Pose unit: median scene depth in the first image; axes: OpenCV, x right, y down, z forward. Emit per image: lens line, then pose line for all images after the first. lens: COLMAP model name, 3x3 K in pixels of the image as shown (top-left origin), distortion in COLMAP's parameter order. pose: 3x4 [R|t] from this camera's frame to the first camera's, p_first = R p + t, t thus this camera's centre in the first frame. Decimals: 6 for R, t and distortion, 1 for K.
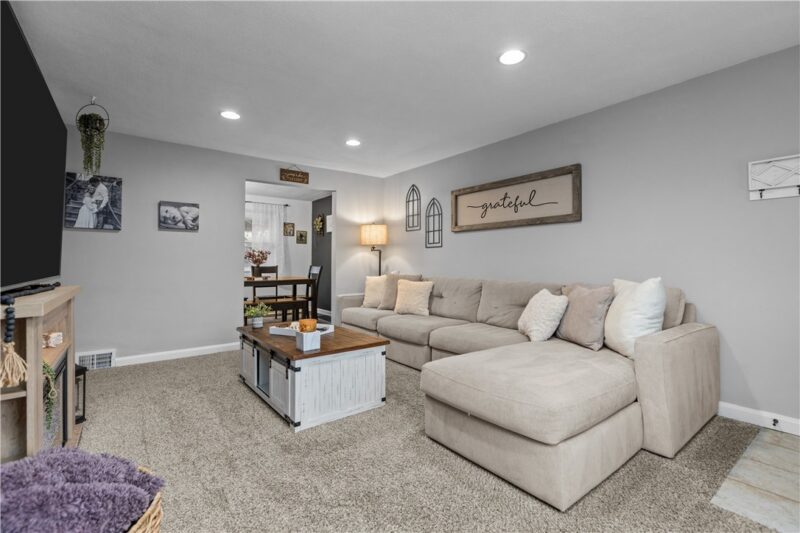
lens RADIAL K [[357.4, 0, 400.7], [0, 357.4, 263.3], [0, 0, 1]] dist [-0.008112, -0.000010]
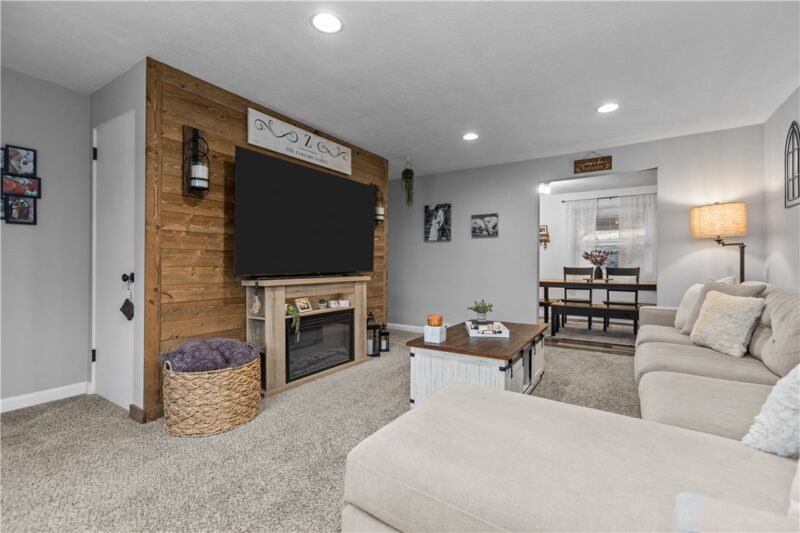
lens RADIAL K [[357.4, 0, 400.1], [0, 357.4, 267.1], [0, 0, 1]] dist [-0.008112, -0.000010]
pose [[0.337943, 0.009403, -0.941120, 0.352036], [-0.002441, 0.999955, 0.009114, -0.000077], [0.941163, -0.000783, 0.337951, 0.250421]]
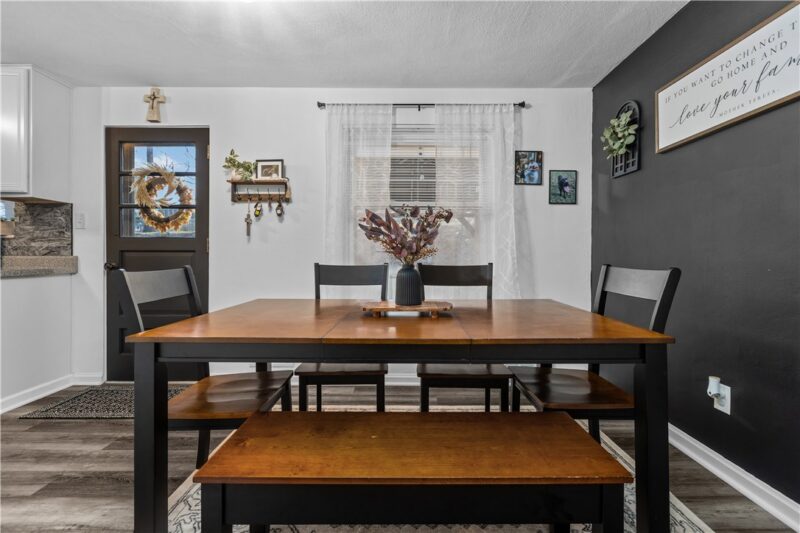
lens RADIAL K [[357.4, 0, 400.2], [0, 357.4, 258.5], [0, 0, 1]] dist [-0.008112, -0.000010]
pose [[0.789082, -0.001624, -0.614286, -0.285046], [-0.001035, 0.999992, -0.003973, 0.004833], [0.614288, 0.003770, 0.789073, 0.938954]]
